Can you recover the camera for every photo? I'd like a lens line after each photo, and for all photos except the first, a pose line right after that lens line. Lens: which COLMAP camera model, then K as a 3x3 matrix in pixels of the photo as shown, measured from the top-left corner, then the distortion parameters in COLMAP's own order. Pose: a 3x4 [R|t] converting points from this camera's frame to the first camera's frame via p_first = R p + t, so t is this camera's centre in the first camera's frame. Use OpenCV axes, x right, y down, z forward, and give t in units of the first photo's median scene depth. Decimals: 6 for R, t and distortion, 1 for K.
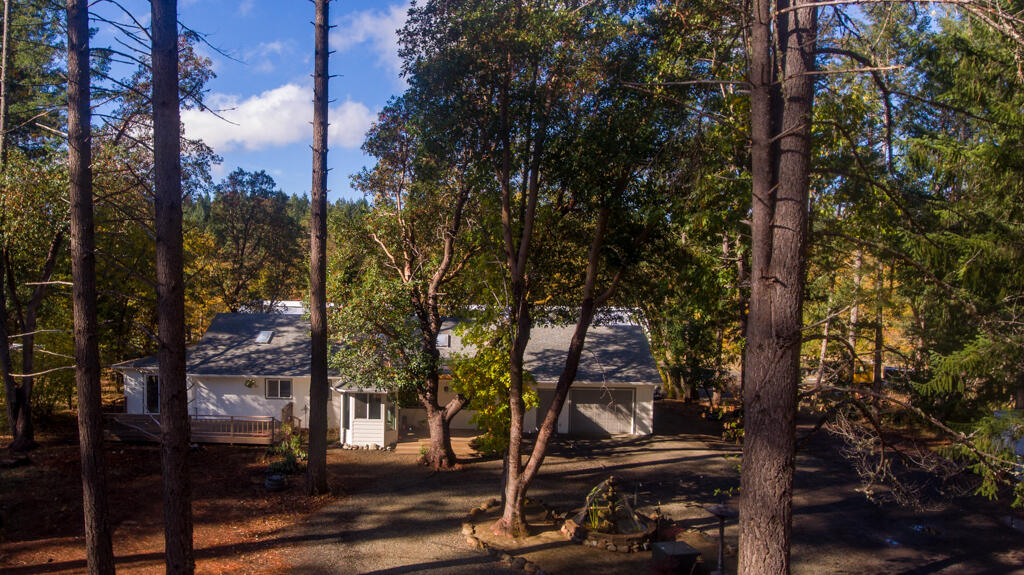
lens RADIAL K [[653.8, 0, 429.7], [0, 653.8, 336.2], [0, 0, 1]] dist [-0.002913, 0.001555]
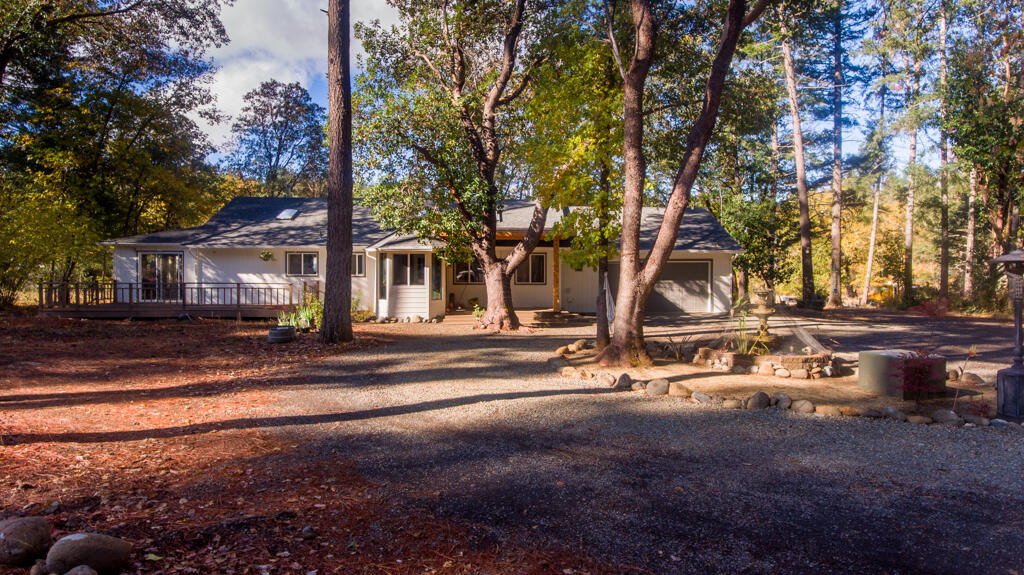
lens RADIAL K [[581.5, 0, 507.1], [0, 581.5, 275.2], [0, 0, 1]] dist [0.000180, 0.000687]
pose [[0.997095, -0.011906, 0.075226, -0.028152], [0.015527, 0.998739, -0.047735, 0.162719], [-0.074563, 0.048764, 0.996023, 0.279976]]
